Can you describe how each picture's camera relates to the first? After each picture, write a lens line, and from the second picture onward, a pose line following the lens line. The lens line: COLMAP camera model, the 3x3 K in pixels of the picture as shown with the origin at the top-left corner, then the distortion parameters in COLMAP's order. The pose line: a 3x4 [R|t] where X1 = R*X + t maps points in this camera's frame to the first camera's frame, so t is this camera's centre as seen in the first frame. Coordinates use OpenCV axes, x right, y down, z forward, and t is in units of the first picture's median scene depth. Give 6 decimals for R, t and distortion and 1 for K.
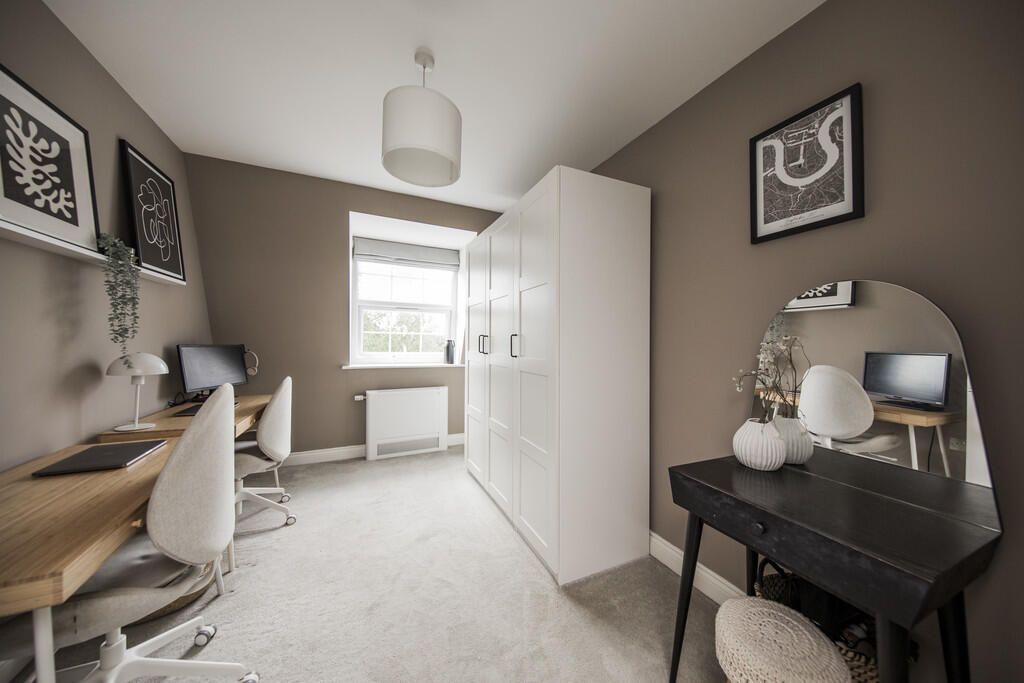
lens RADIAL K [[327.7, 0, 512.0], [0, 327.7, 341.5], [0, 0, 1]] dist [-0.000256, -0.000074]
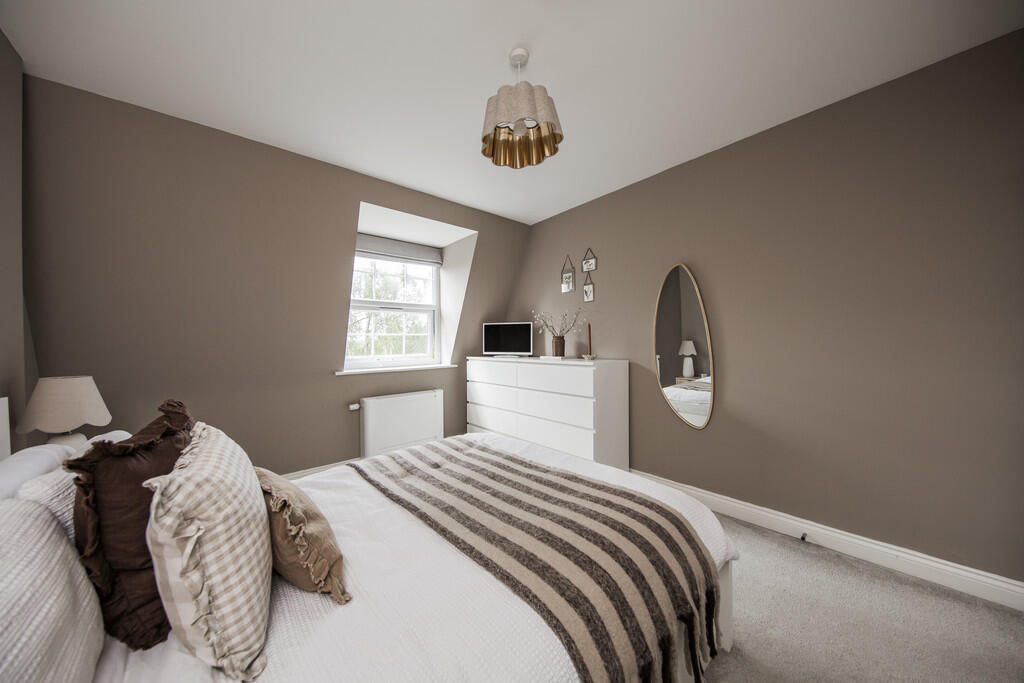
lens RADIAL K [[327.7, 0, 512.0], [0, 327.7, 341.5], [0, 0, 1]] dist [-0.000256, -0.000074]
pose [[0.965035, -0.012146, 0.261838, -0.262603], [0.010757, 0.999919, 0.006735, -0.008636], [-0.261899, -0.003683, 0.965088, 0.010104]]
